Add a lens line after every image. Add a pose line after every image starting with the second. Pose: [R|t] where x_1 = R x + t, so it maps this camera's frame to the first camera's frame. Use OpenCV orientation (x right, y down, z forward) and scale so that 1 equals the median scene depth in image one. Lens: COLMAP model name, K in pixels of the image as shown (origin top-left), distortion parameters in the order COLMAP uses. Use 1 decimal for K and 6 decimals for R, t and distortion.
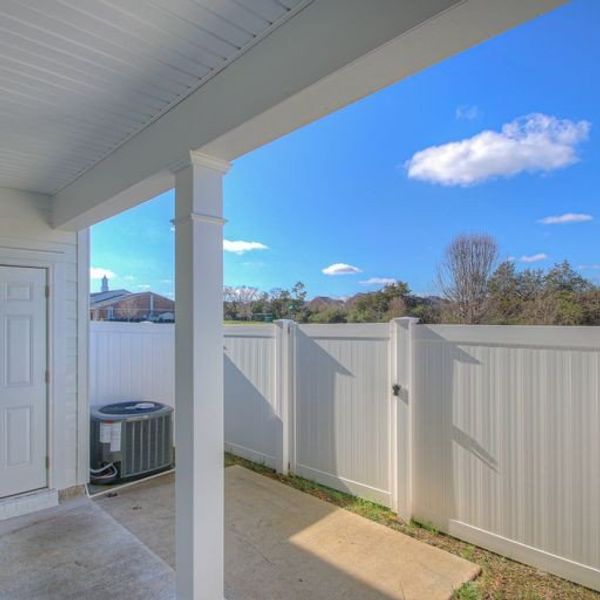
lens RADIAL K [[427.9, 0, 285.9], [0, 427.9, 311.6], [0, 0, 1]] dist [-0.006582, -0.000488]
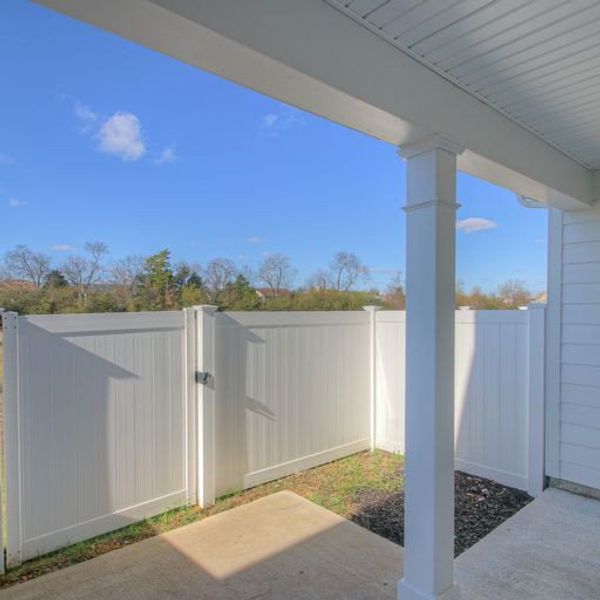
lens RADIAL K [[427.9, 0, 285.9], [0, 427.9, 311.6], [0, 0, 1]] dist [-0.006582, -0.000488]
pose [[0.044815, -0.007177, 0.998970, -0.738076], [-0.018162, 0.999803, 0.007998, 0.017327], [-0.998830, -0.018502, 0.044675, 0.783657]]
